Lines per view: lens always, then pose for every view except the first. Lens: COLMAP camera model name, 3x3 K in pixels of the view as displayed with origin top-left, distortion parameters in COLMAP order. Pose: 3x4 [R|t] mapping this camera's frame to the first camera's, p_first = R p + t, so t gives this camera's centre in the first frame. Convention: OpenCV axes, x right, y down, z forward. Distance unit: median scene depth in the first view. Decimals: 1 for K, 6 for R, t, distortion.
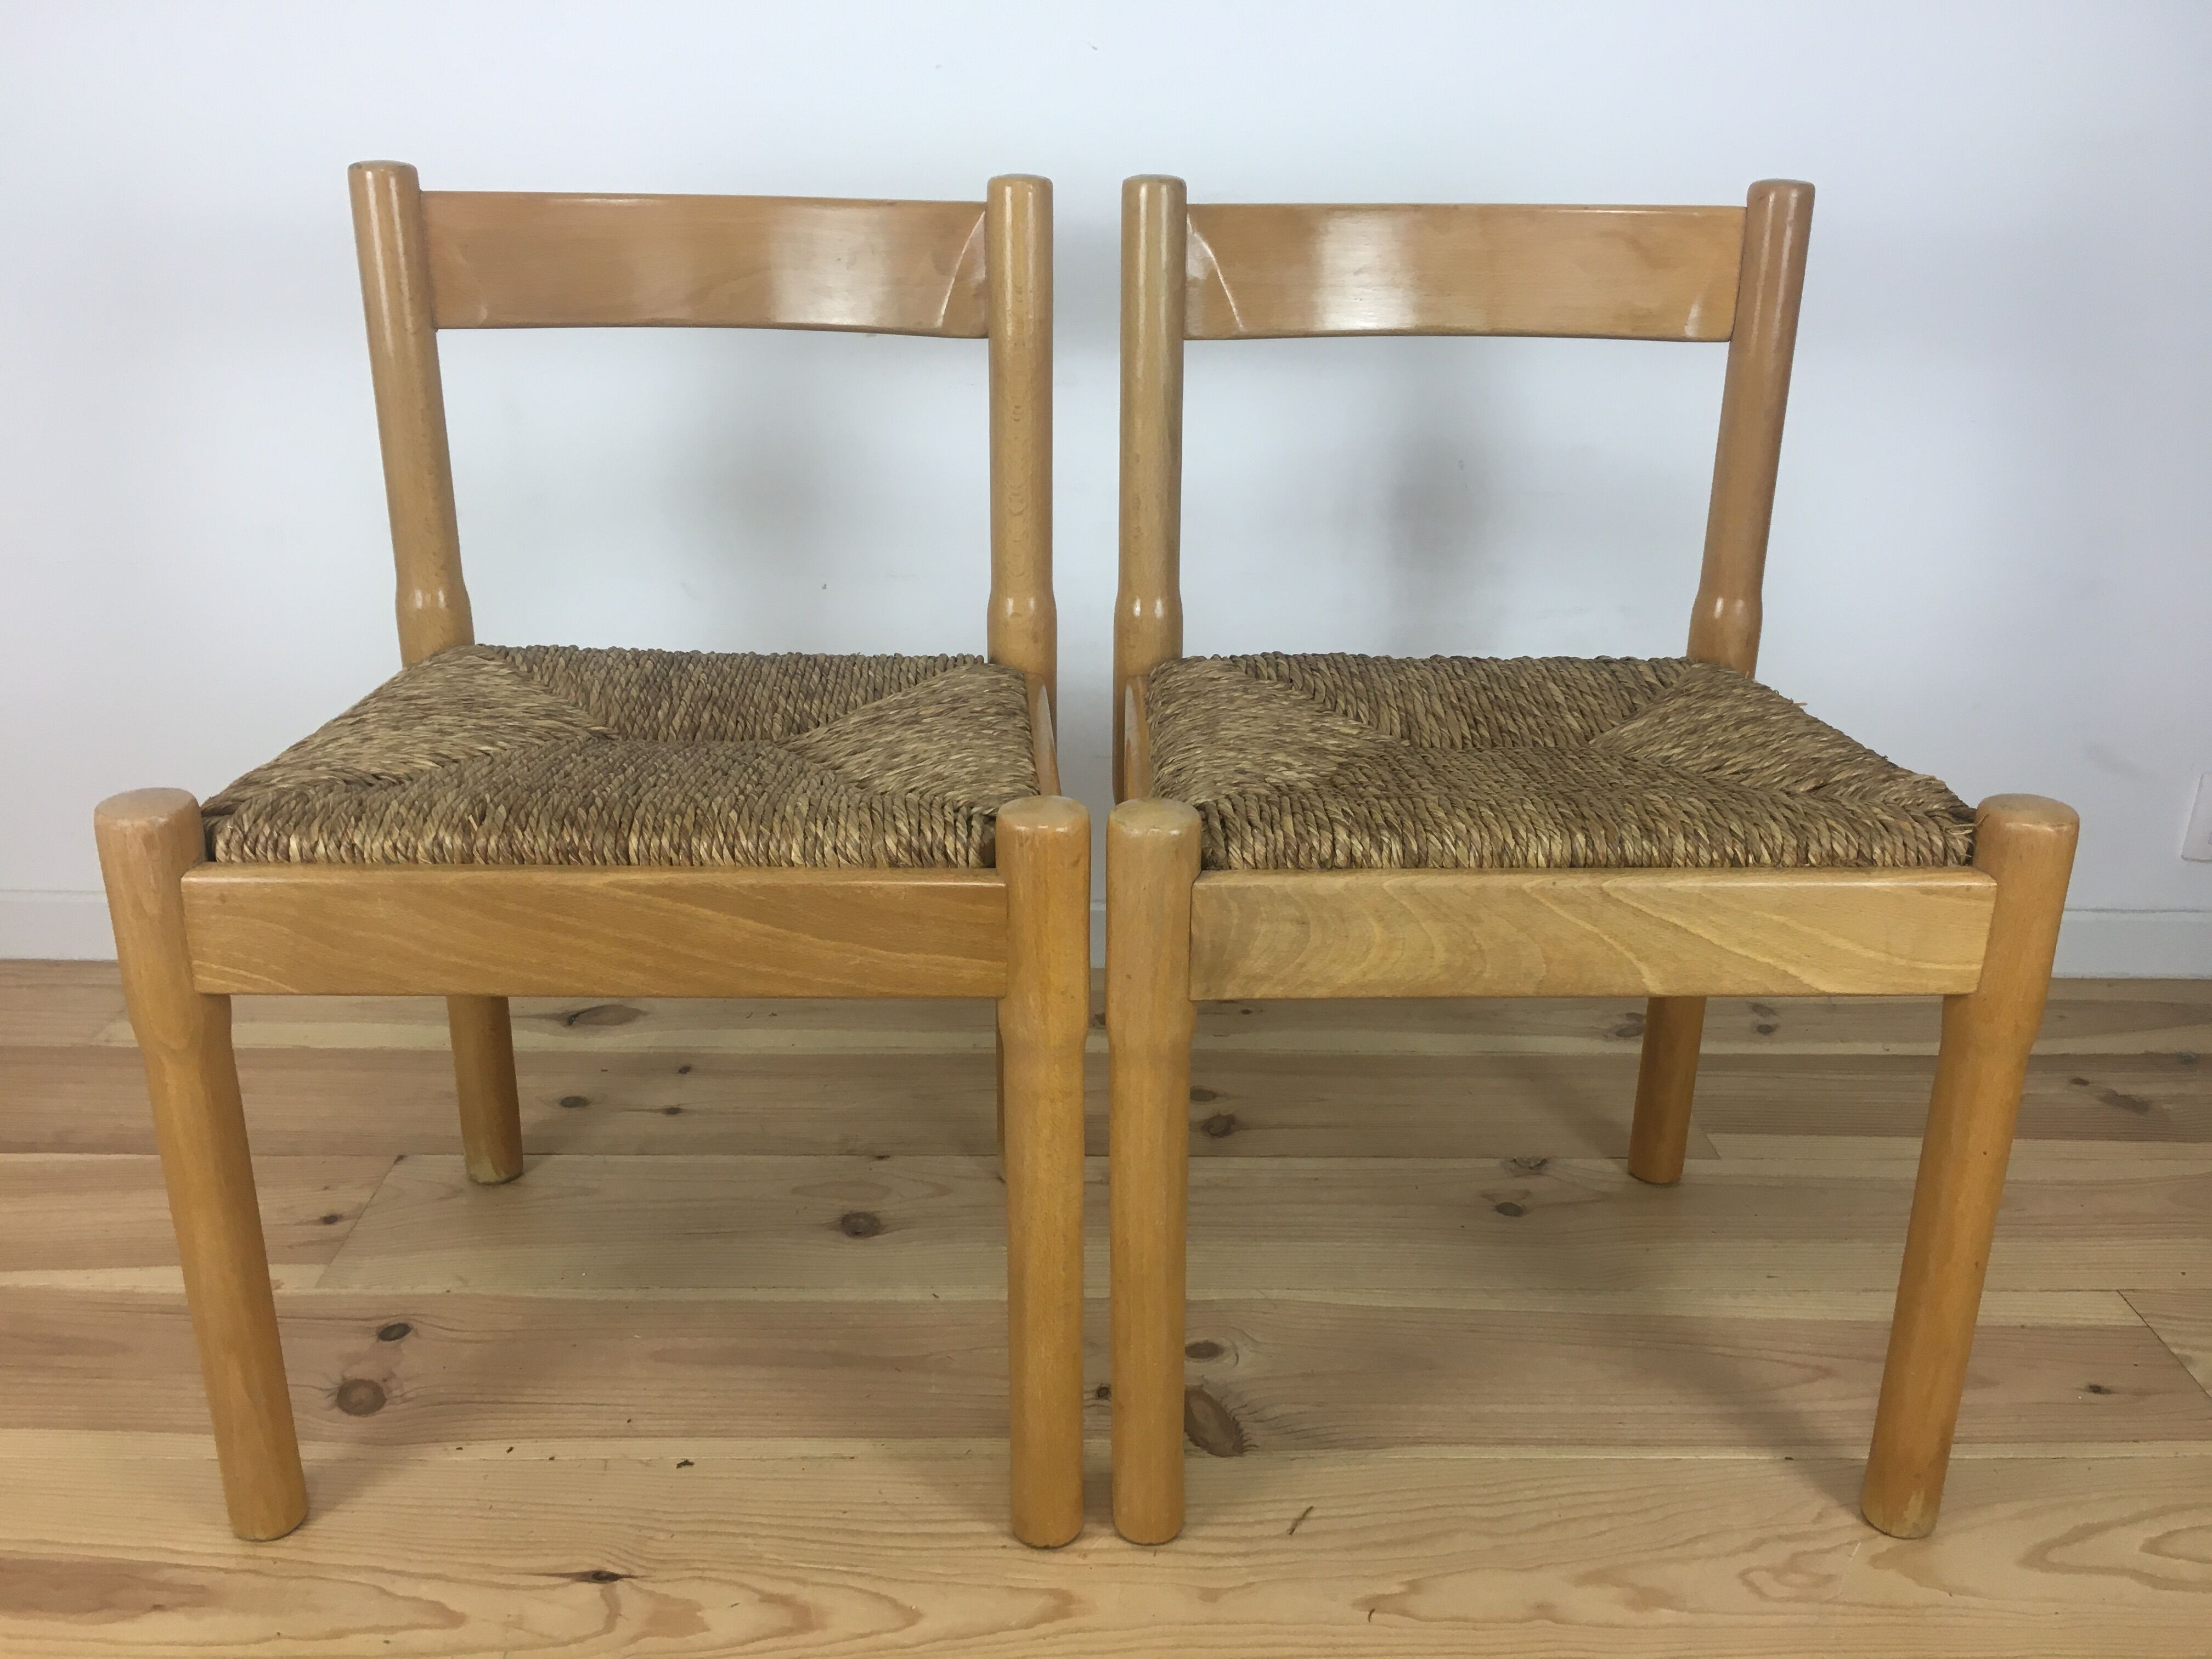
lens RADIAL K [[1820.3, 0, 1112.6], [0, 1820.3, 842.7], [0, 0, 1]] dist [0.072589, -0.110000]
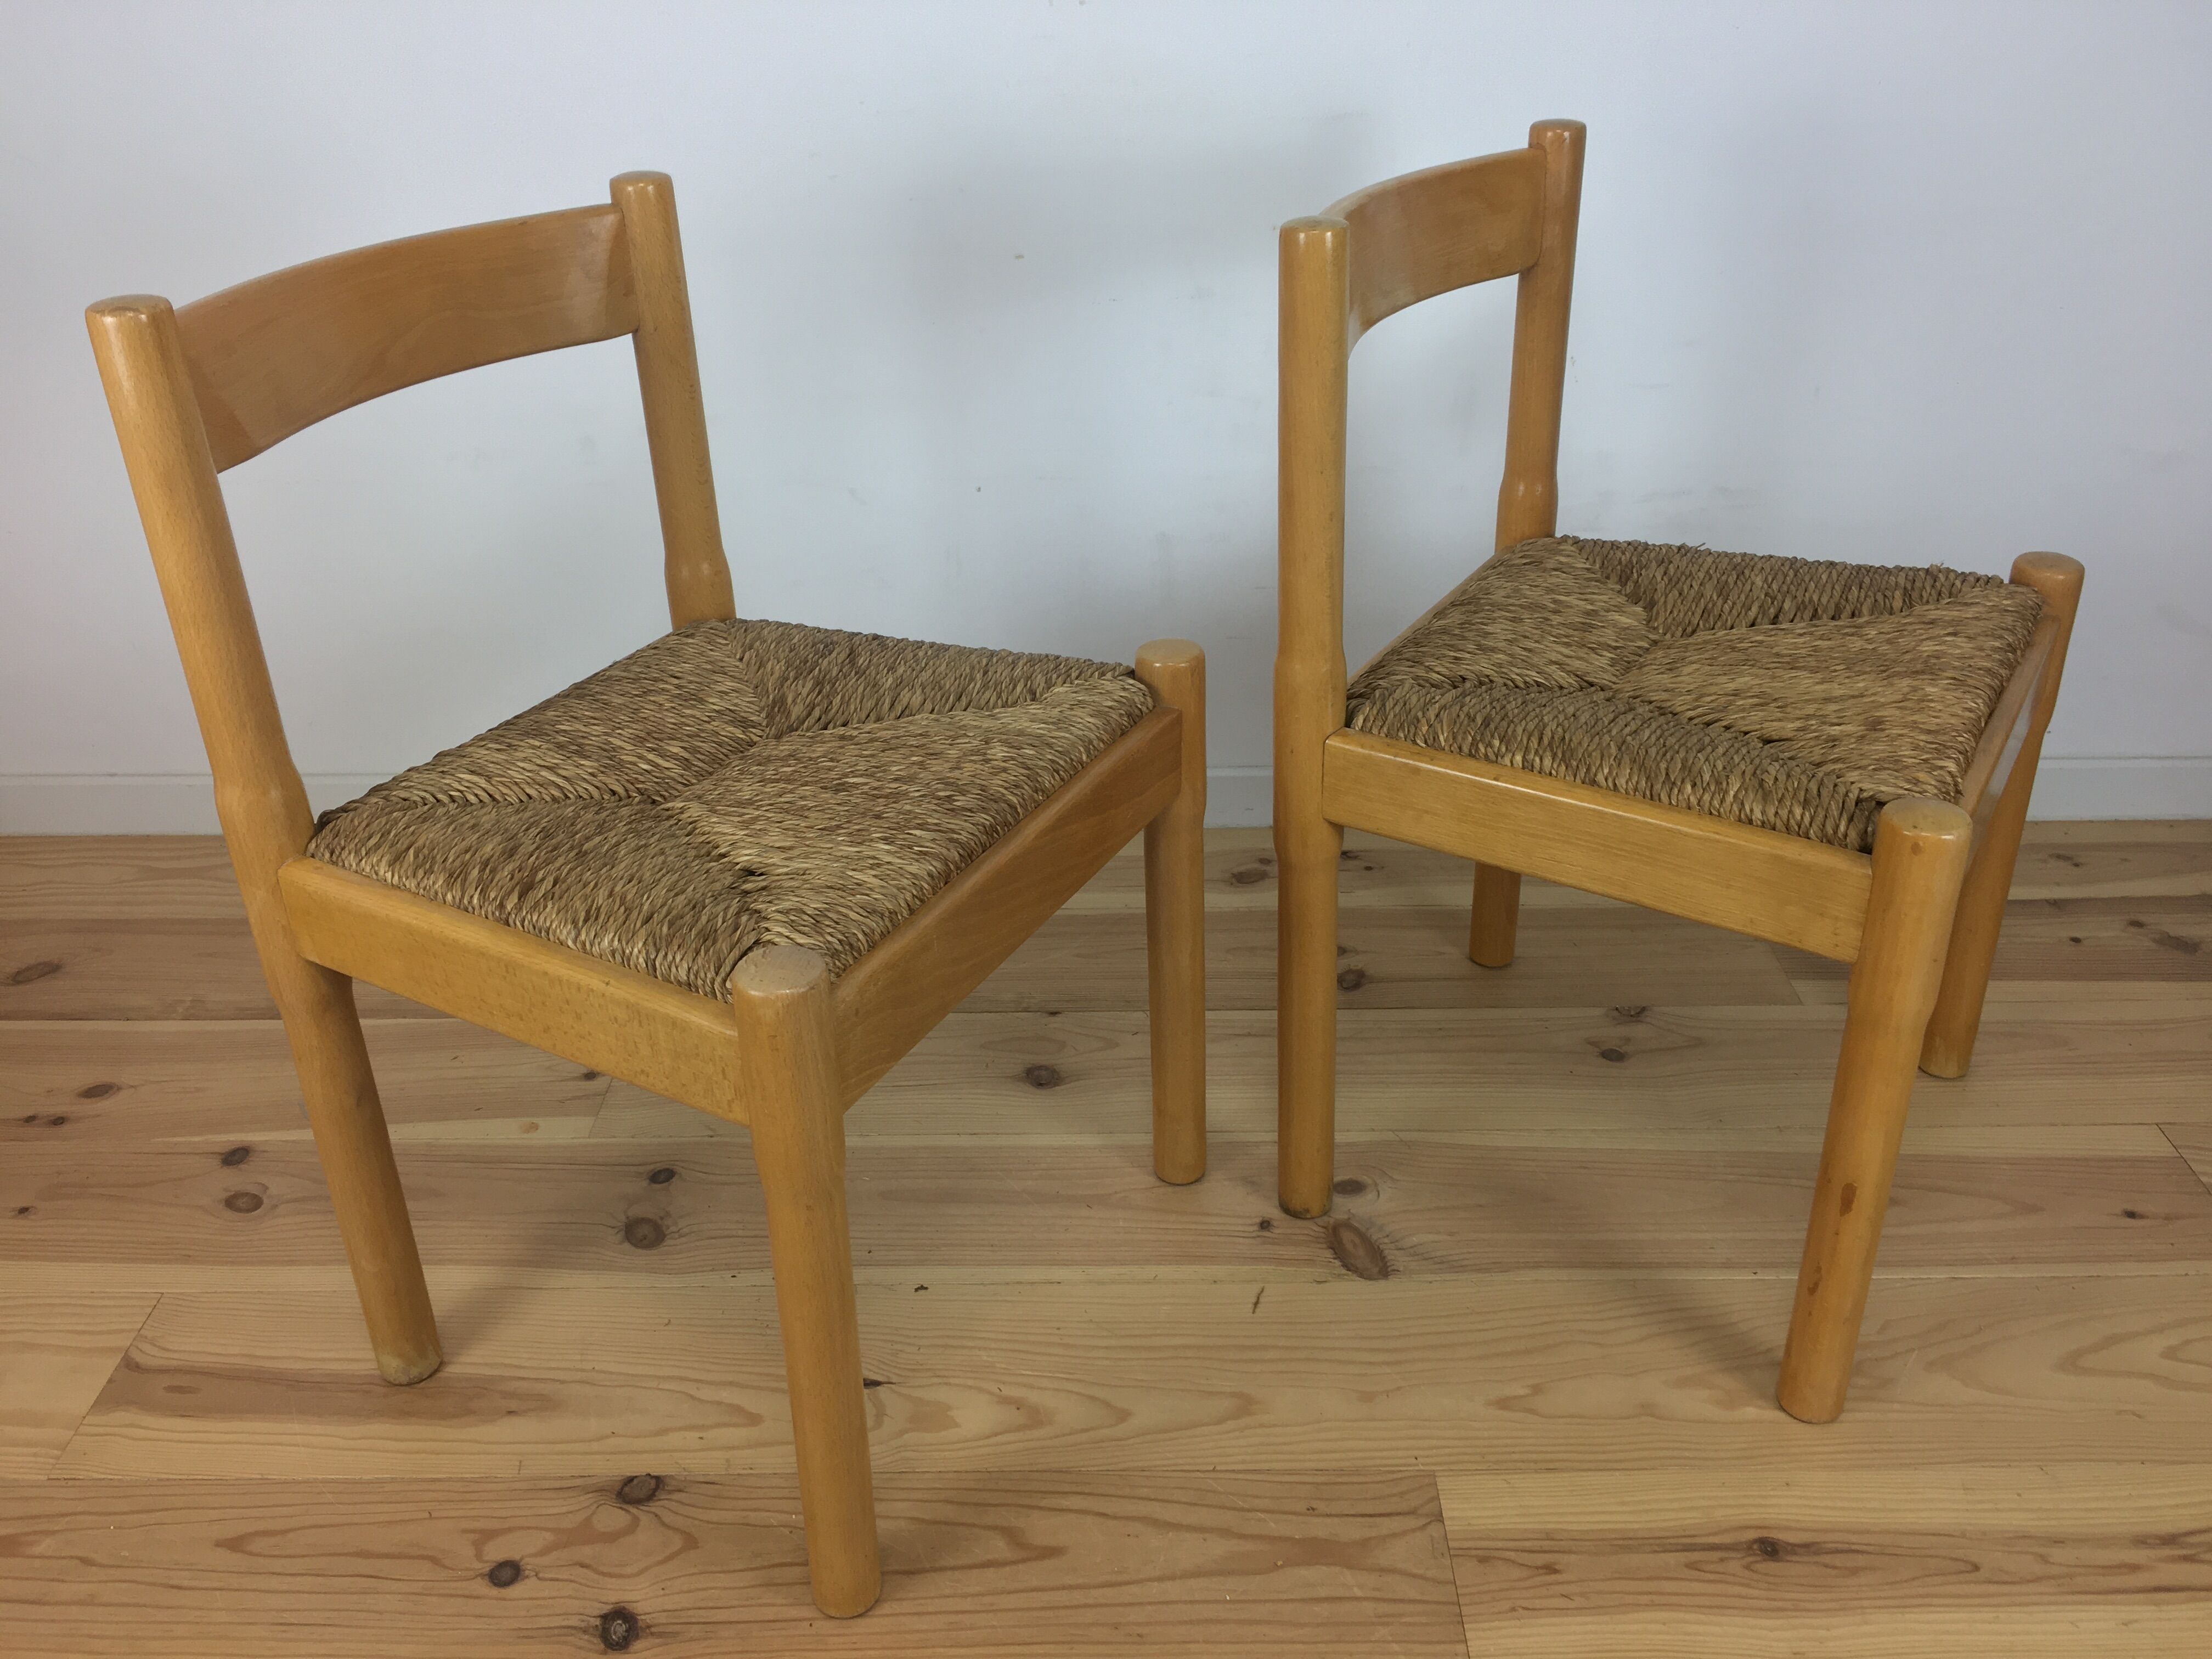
lens RADIAL K [[1820.3, 0, 1122.6], [0, 1820.3, 813.0], [0, 0, 1]] dist [0.072589, -0.110000]
pose [[0.999197, -0.016065, -0.036694, -0.049728], [0.020010, 0.993751, 0.109809, -0.093659], [0.034701, -0.110455, 0.993275, -0.140018]]
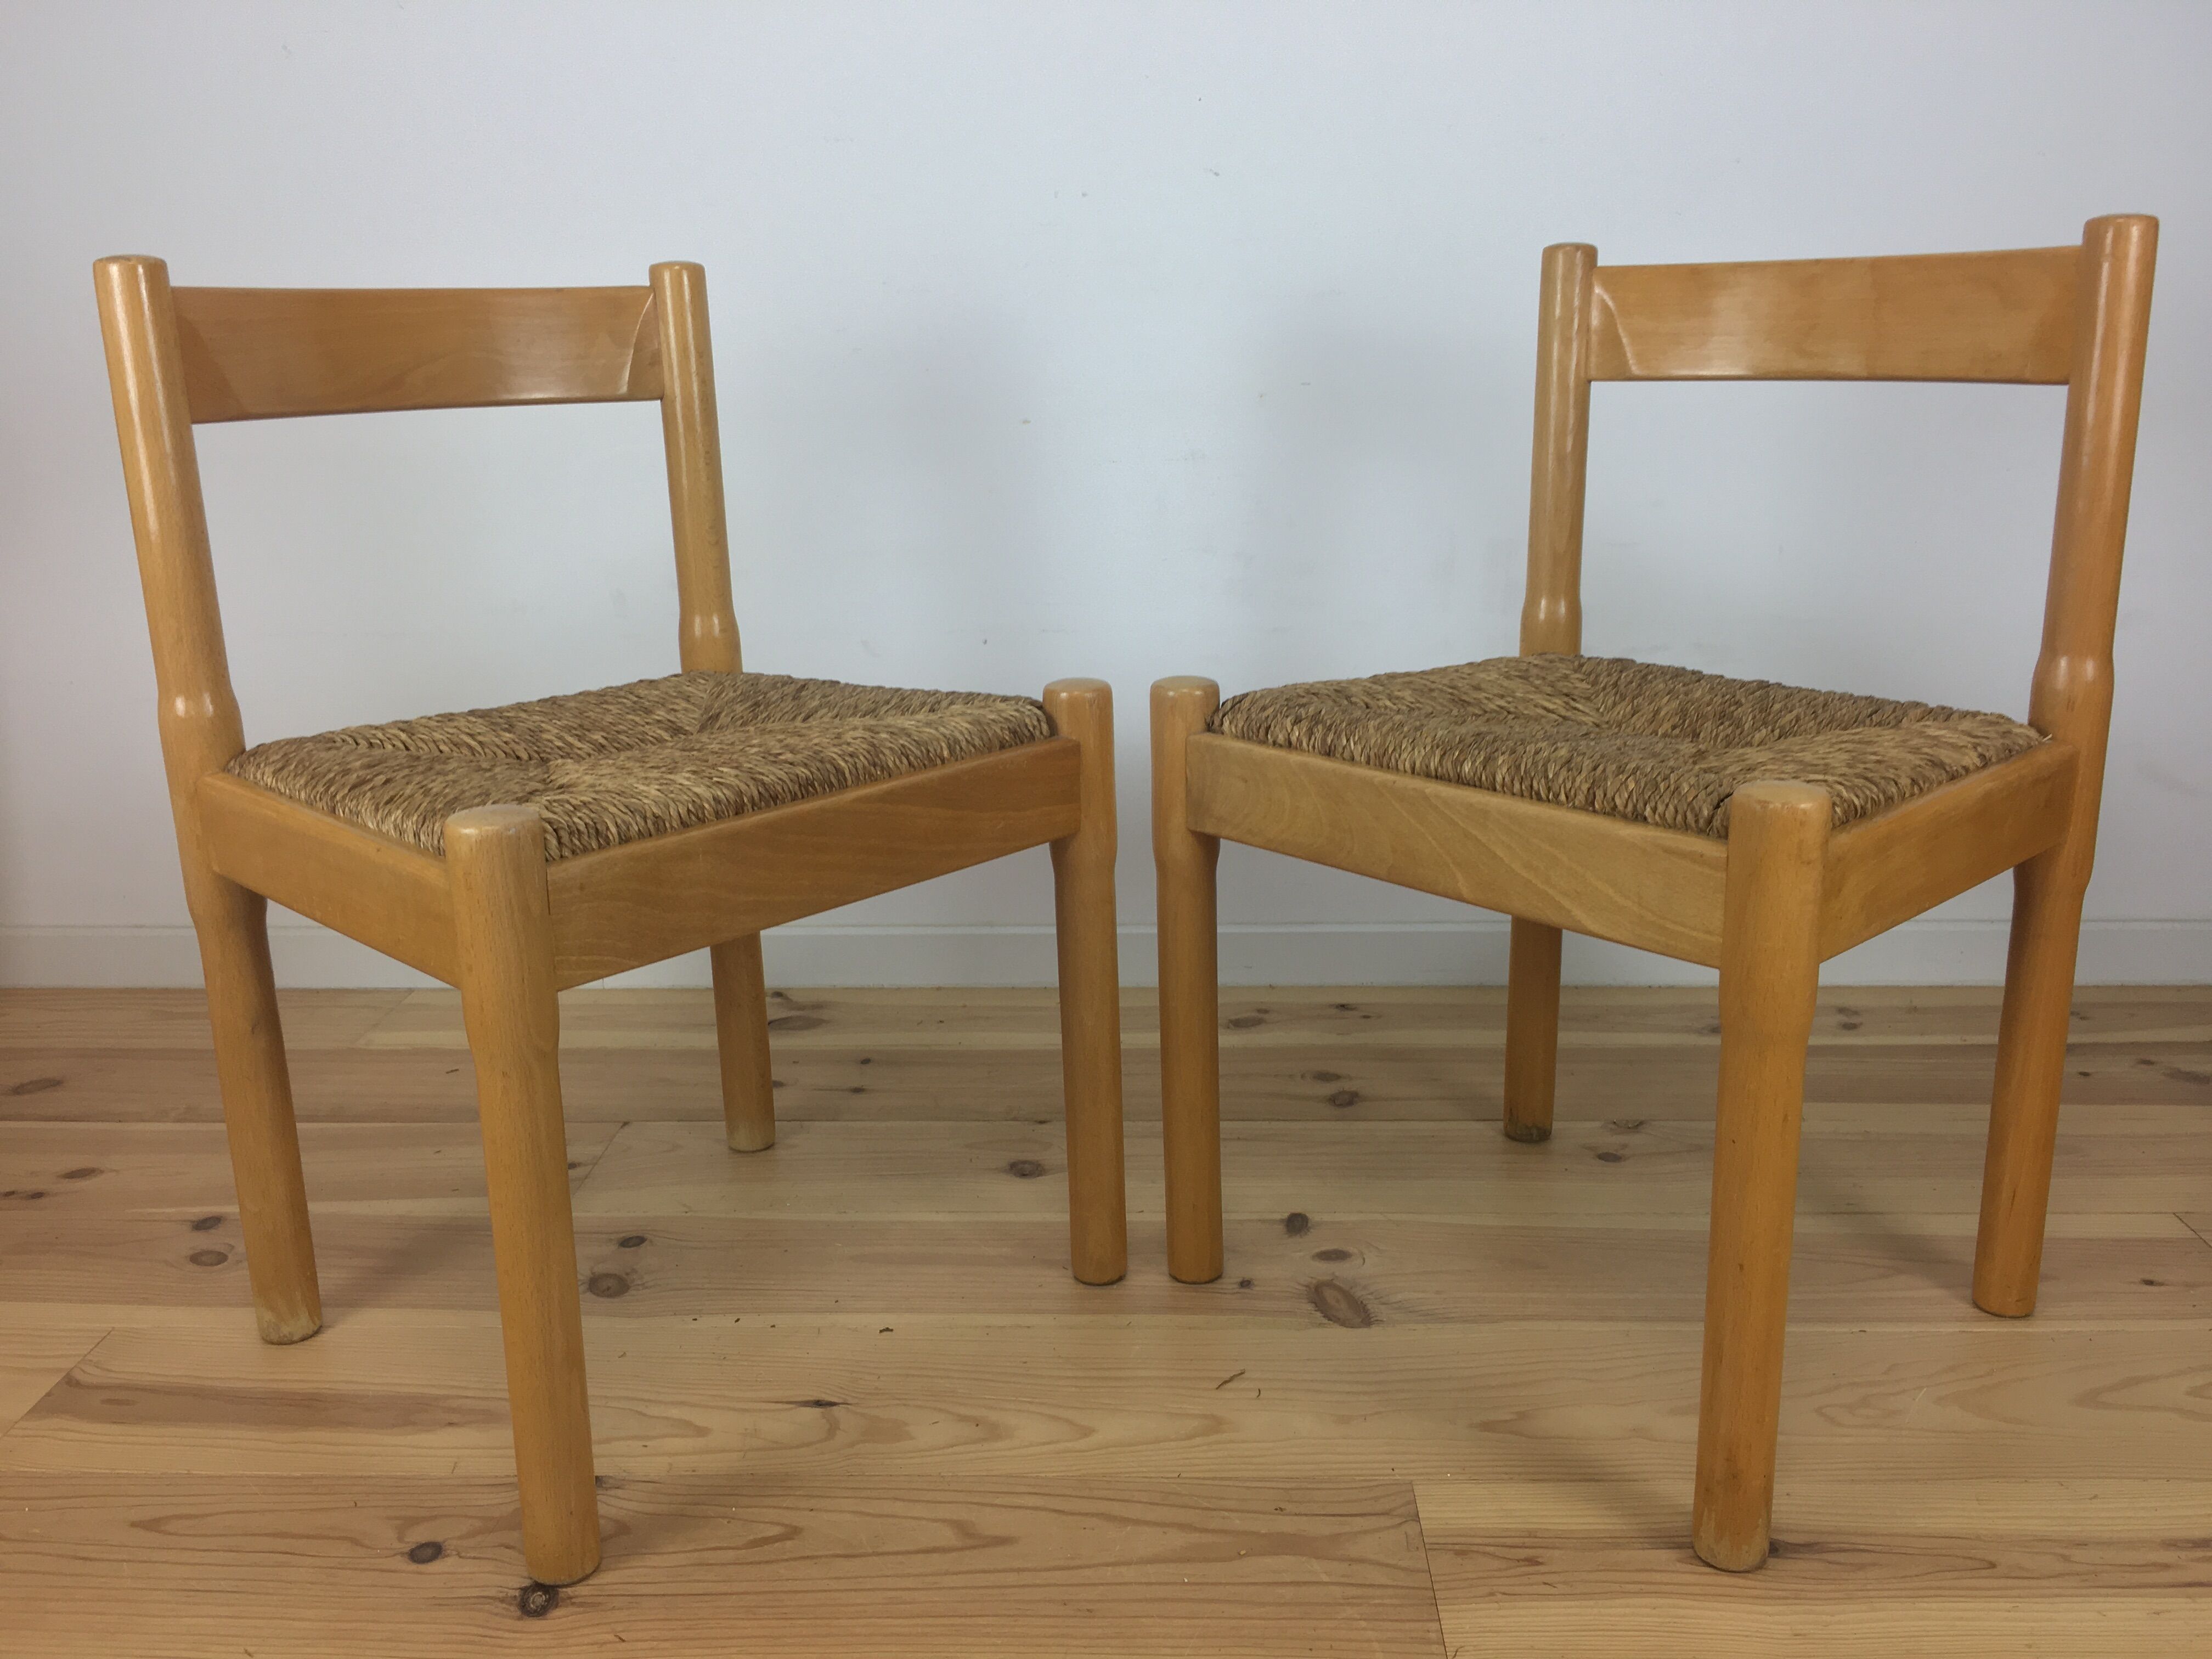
lens RADIAL K [[1820.3, 0, 1124.3], [0, 1820.3, 810.8], [0, 0, 1]] dist [0.072589, -0.110000]
pose [[0.998114, -0.019277, -0.058281, -0.008428], [0.012124, 0.992618, -0.120675, 0.145986], [0.060177, 0.119741, 0.990980, -0.166895]]
